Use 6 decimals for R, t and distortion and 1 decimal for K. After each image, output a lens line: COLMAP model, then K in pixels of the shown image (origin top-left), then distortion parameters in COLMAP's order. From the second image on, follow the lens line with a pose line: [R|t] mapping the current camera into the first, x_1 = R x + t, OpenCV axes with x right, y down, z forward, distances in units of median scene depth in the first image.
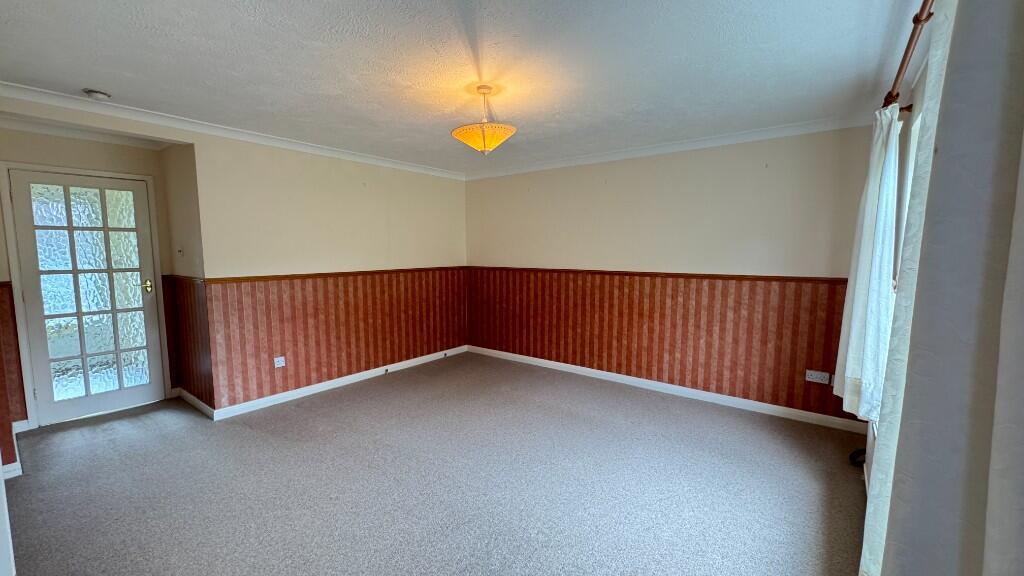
lens RADIAL K [[418.5, 0, 515.9], [0, 418.5, 290.4], [0, 0, 1]] dist [0.001660, 0.000033]
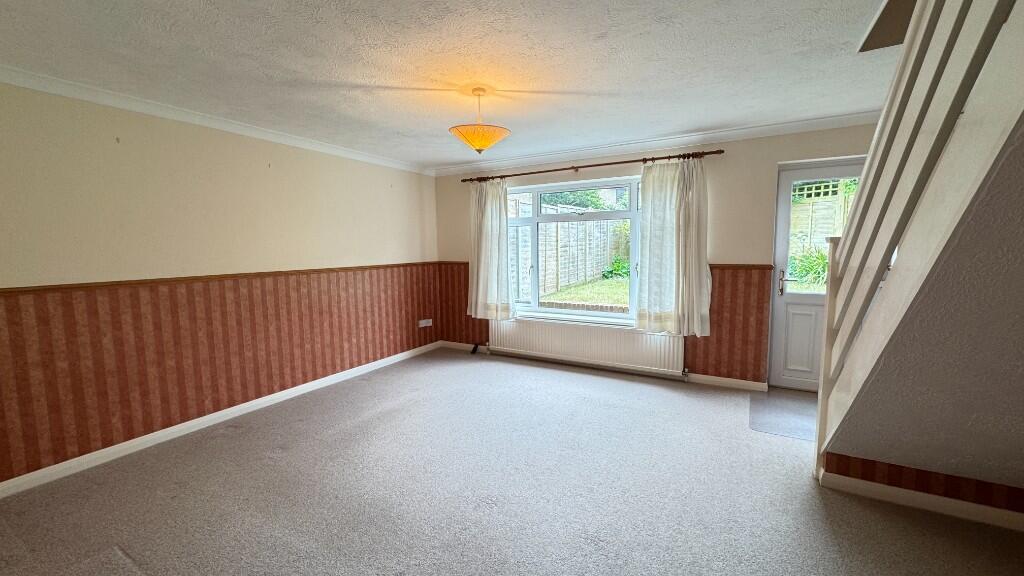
lens RADIAL K [[418.5, 0, 512.8], [0, 418.5, 289.7], [0, 0, 1]] dist [0.001660, 0.000033]
pose [[-0.150355, -0.102685, 0.983285, -0.757139], [0.112661, 0.986333, 0.120230, -0.064737], [-0.982192, 0.128855, -0.136731, 0.717963]]
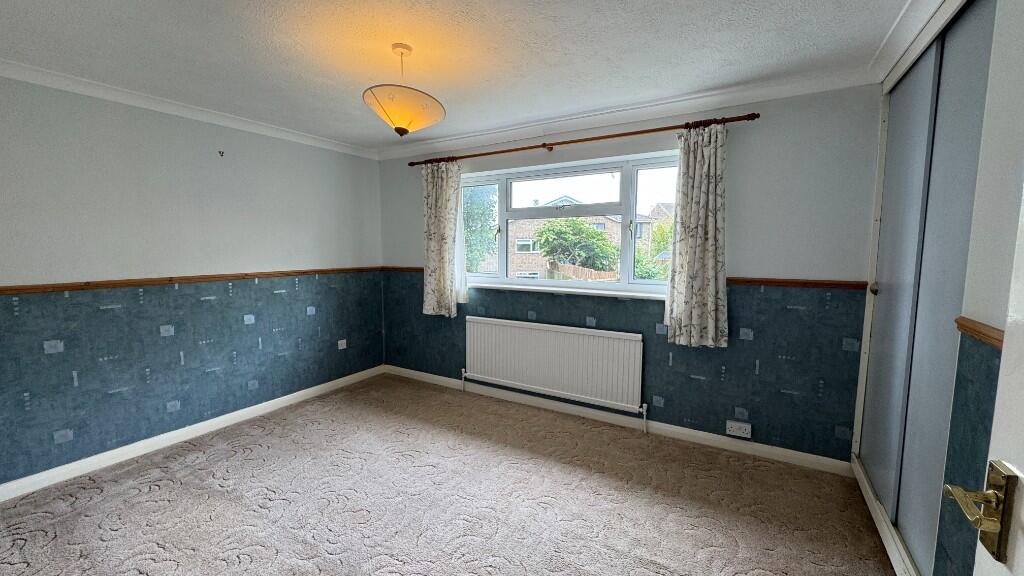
lens RADIAL K [[418.5, 0, 512.4], [0, 418.5, 290.0], [0, 0, 1]] dist [0.001660, 0.000033]
pose [[-0.116005, -0.094295, 0.988762, -0.448926], [0.108062, 0.988376, 0.106937, -0.033839], [-0.987353, 0.119253, -0.104467, 0.513398]]
